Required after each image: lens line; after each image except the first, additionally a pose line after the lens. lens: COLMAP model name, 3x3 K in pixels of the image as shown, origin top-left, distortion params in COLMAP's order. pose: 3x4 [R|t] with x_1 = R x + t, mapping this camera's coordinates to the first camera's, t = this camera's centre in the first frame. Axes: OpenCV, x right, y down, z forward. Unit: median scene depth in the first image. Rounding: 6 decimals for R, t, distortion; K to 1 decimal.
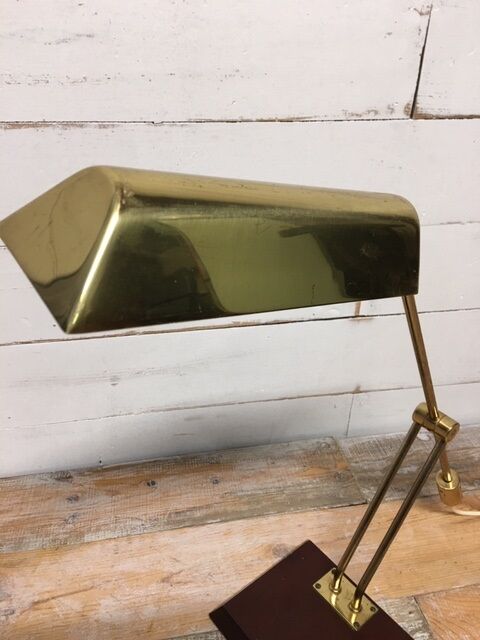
lens RADIAL K [[541.5, 0, 240.2], [0, 541.5, 310.7], [0, 0, 1]] dist [0.103086, -0.170357]
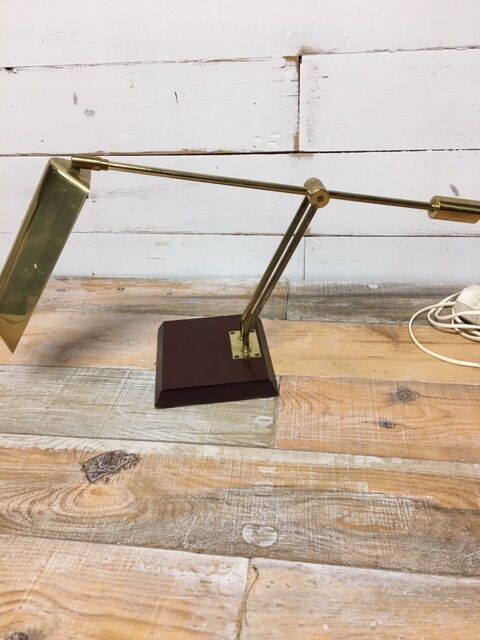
lens RADIAL K [[541.5, 0, 243.8], [0, 541.5, 319.2], [0, 0, 1]] dist [0.103086, -0.170357]
pose [[0.946834, 0.105367, -0.303979, 0.547420], [-0.089832, 0.993854, 0.064687, 0.320342], [0.308927, -0.033941, 0.950480, -0.090329]]
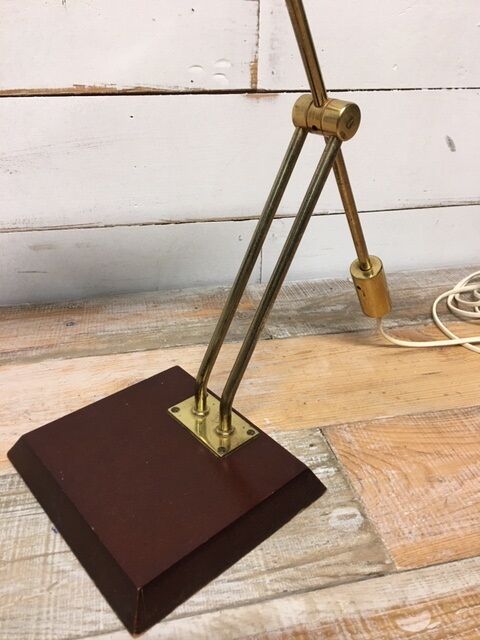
lens RADIAL K [[541.5, 0, 244.2], [0, 541.5, 317.5], [0, 0, 1]] dist [0.103086, -0.170357]
pose [[0.999174, -0.029829, 0.027606, 0.195482], [0.029697, 0.999546, 0.005179, 0.355278], [-0.027747, -0.004355, 0.999605, 0.296975]]
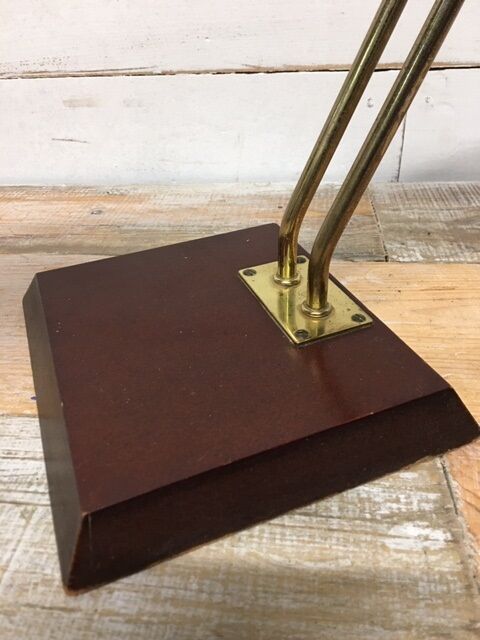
lens RADIAL K [[541.5, 0, 240.0], [0, 541.5, 321.3], [0, 0, 1]] dist [0.103086, -0.170357]
pose [[0.955197, 0.102700, -0.277581, 0.274637], [-0.076139, 0.991568, 0.104857, 0.405163], [0.286010, -0.079024, 0.954963, 0.619738]]
